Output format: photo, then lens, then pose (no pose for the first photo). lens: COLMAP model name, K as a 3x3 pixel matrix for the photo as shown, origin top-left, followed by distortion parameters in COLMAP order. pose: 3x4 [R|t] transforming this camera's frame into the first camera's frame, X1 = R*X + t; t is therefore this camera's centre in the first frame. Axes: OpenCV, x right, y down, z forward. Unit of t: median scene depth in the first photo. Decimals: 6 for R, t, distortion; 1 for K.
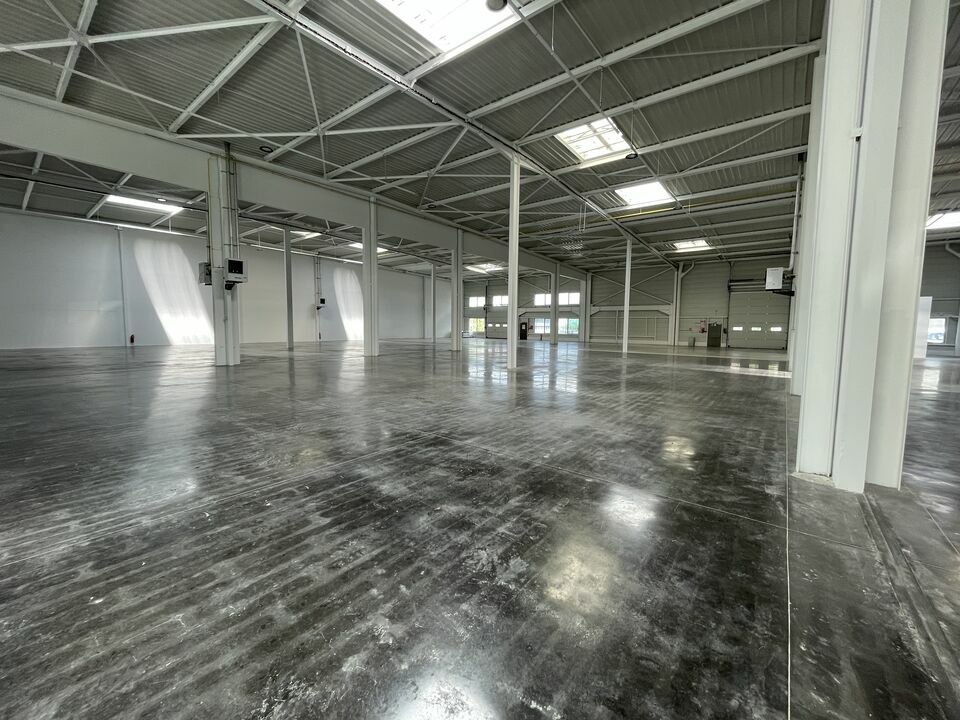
lens RADIAL K [[387.6, 0, 485.7], [0, 387.6, 357.9], [0, 0, 1]] dist [-0.000074, -0.000440]
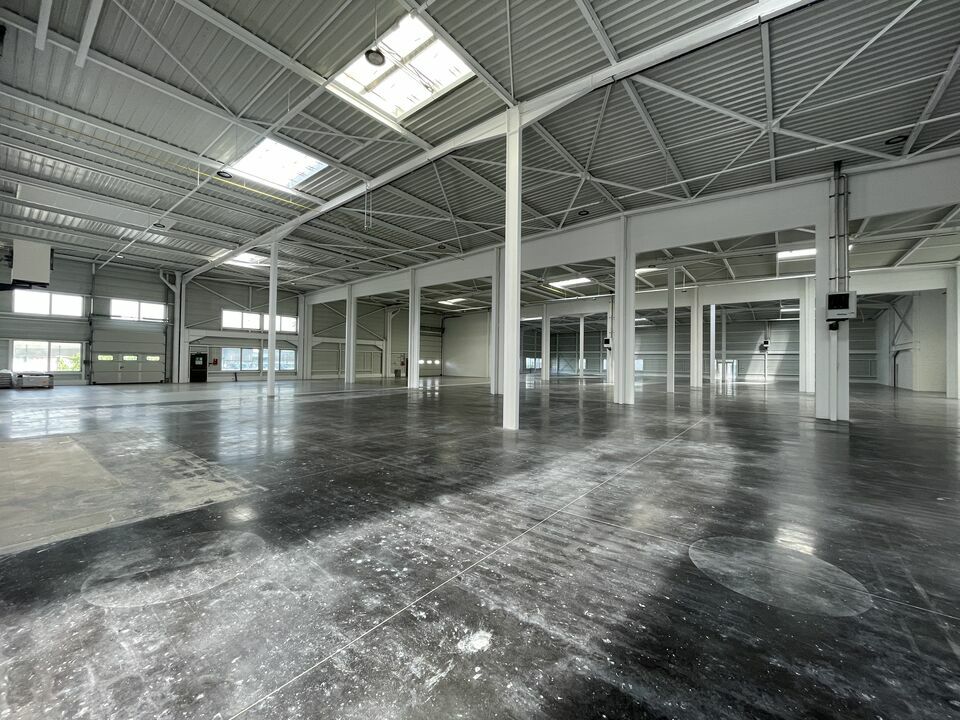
lens RADIAL K [[387.6, 0, 487.1], [0, 387.6, 356.4], [0, 0, 1]] dist [-0.000074, -0.000440]
pose [[0.005737, 0.003404, 0.999978, -0.524178], [0.070704, 0.997490, -0.003801, -0.055491], [-0.997481, 0.070725, 0.005482, 0.576390]]
